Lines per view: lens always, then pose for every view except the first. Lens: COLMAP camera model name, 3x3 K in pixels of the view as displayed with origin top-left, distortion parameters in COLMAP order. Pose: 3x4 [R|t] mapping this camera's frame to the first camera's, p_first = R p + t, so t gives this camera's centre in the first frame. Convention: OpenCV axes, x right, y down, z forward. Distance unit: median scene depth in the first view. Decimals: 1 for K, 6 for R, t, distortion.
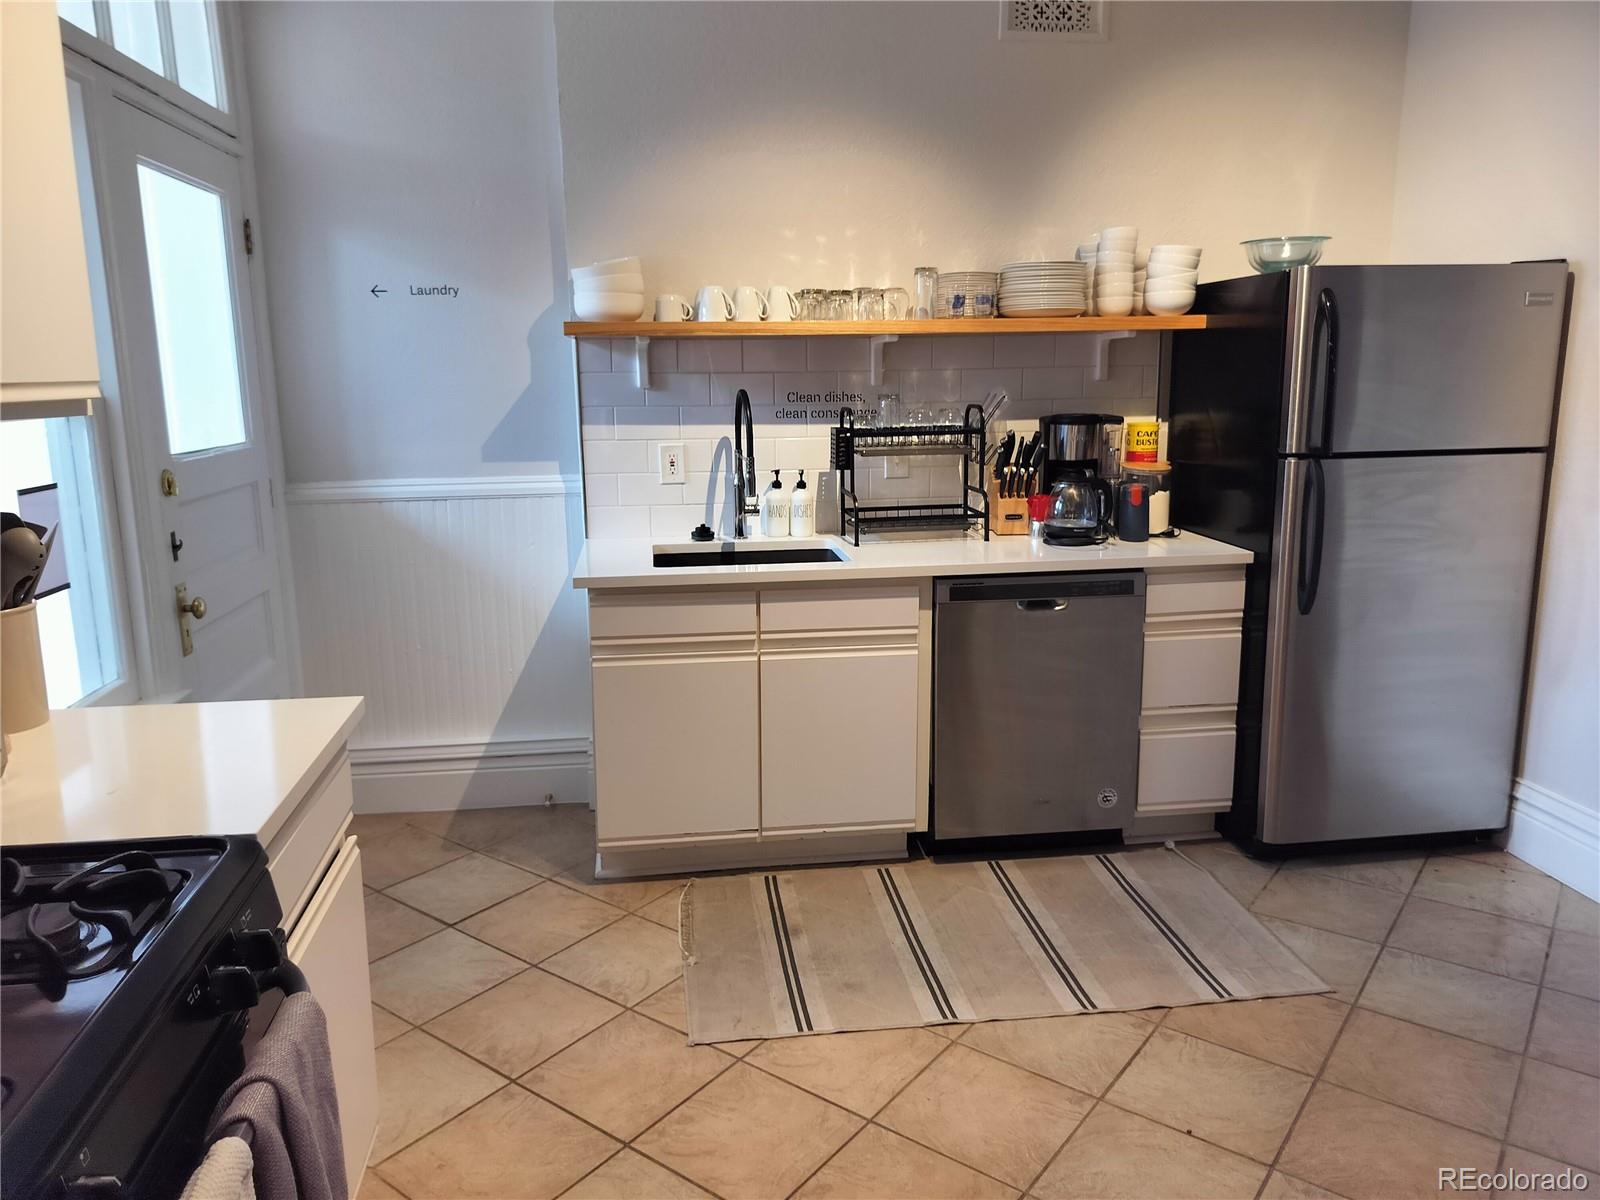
lens RADIAL K [[1129.3, 0, 810.3], [0, 1129.3, 598.1], [0, 0, 1]] dist [0.004214, -0.002931]
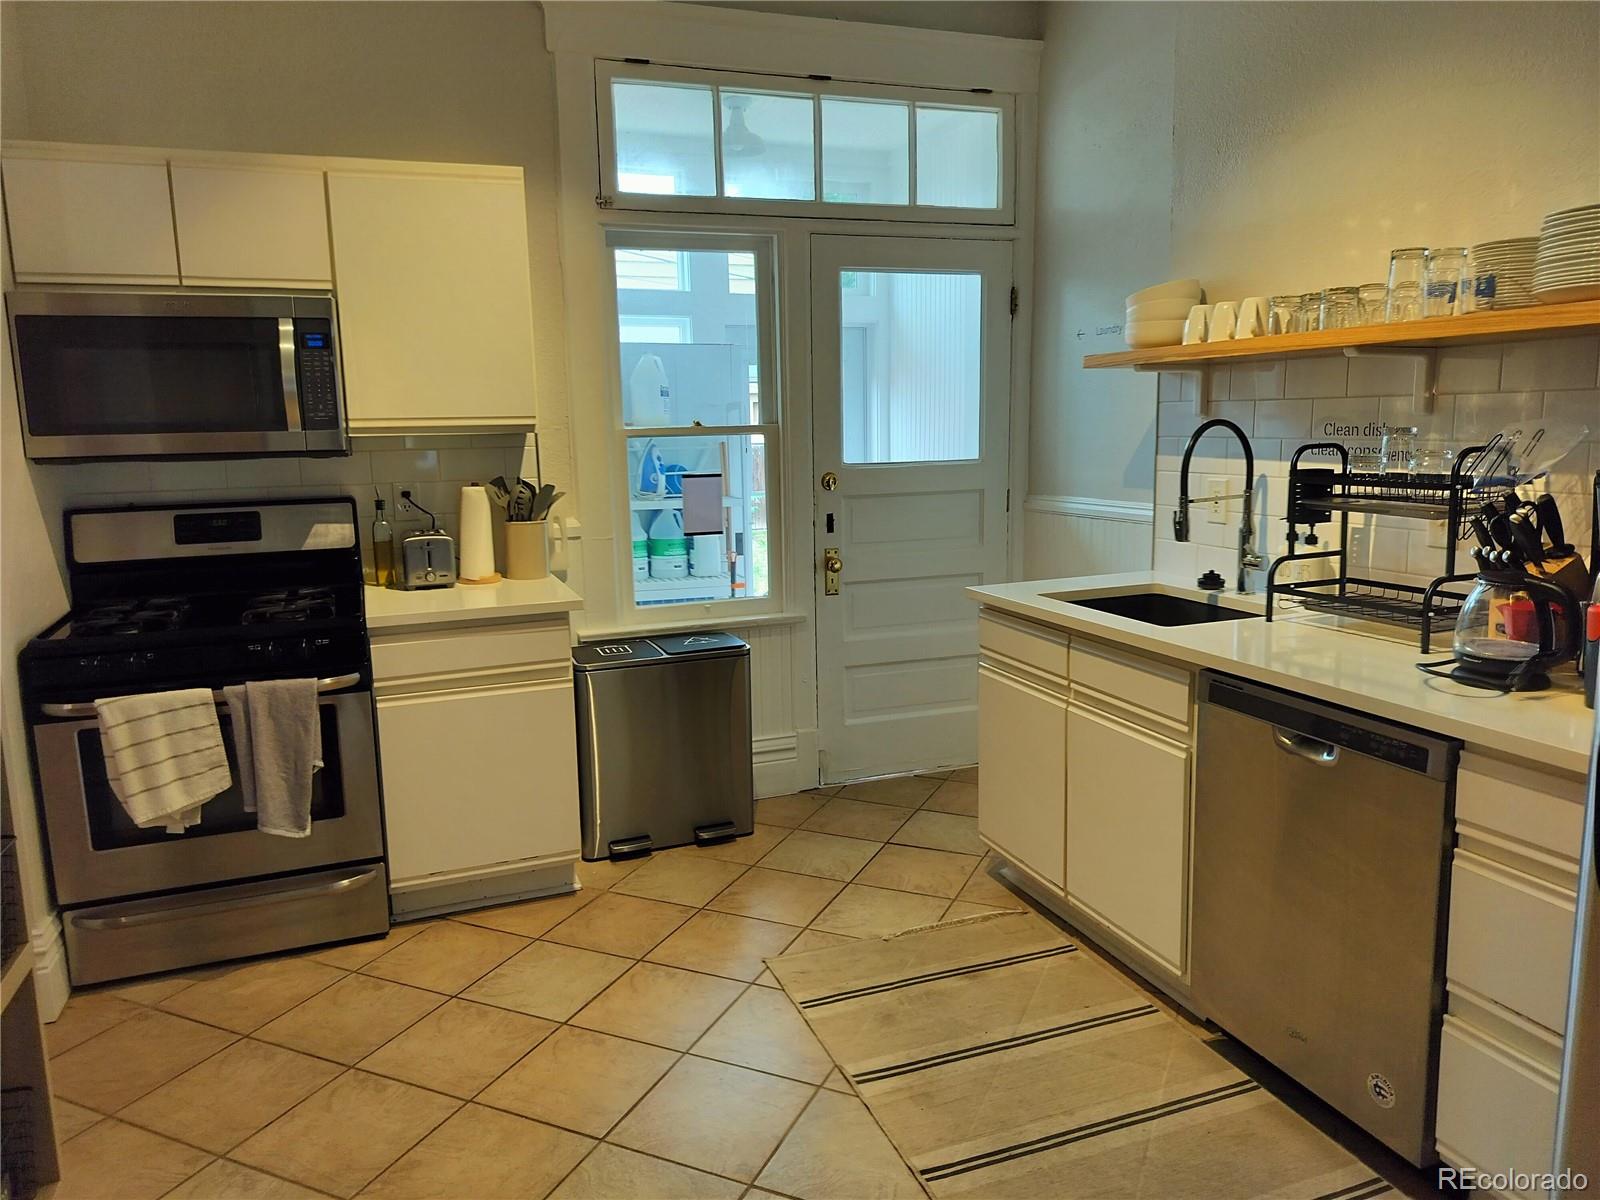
lens RADIAL K [[1129.3, 0, 812.4], [0, 1129.3, 599.3], [0, 0, 1]] dist [0.004214, -0.002931]
pose [[0.209874, 0.158806, -0.964745, 0.764336], [-0.174484, 0.976965, 0.122860, -0.106795], [0.962033, 0.142547, 0.232748, 0.536612]]
